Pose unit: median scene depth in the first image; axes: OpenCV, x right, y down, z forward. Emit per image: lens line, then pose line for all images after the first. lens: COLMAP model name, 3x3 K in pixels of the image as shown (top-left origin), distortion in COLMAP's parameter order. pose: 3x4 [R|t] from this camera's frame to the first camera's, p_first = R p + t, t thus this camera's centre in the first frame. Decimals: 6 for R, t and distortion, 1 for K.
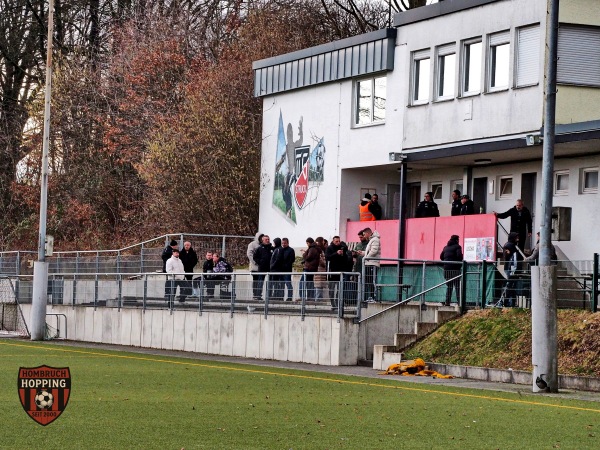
lens RADIAL K [[2187.0, 0, 300.0], [0, 2187.0, 225.0], [0, 0, 1]] dist [0.197893, 2.718578]
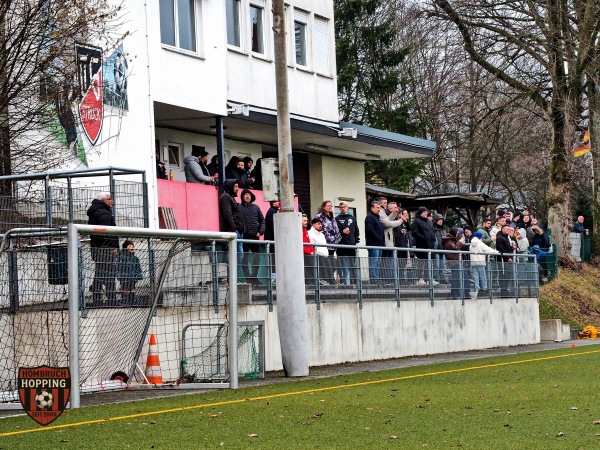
lens RADIAL K [[2187.0, 0, 300.0], [0, 2187.0, 225.0], [0, 0, 1]] dist [0.197893, 2.718578]
pose [[-0.745695, 0.025523, 0.665799, -0.459525], [-0.006791, 0.998923, -0.045899, 0.043711], [-0.666253, -0.038748, -0.744718, 1.426601]]
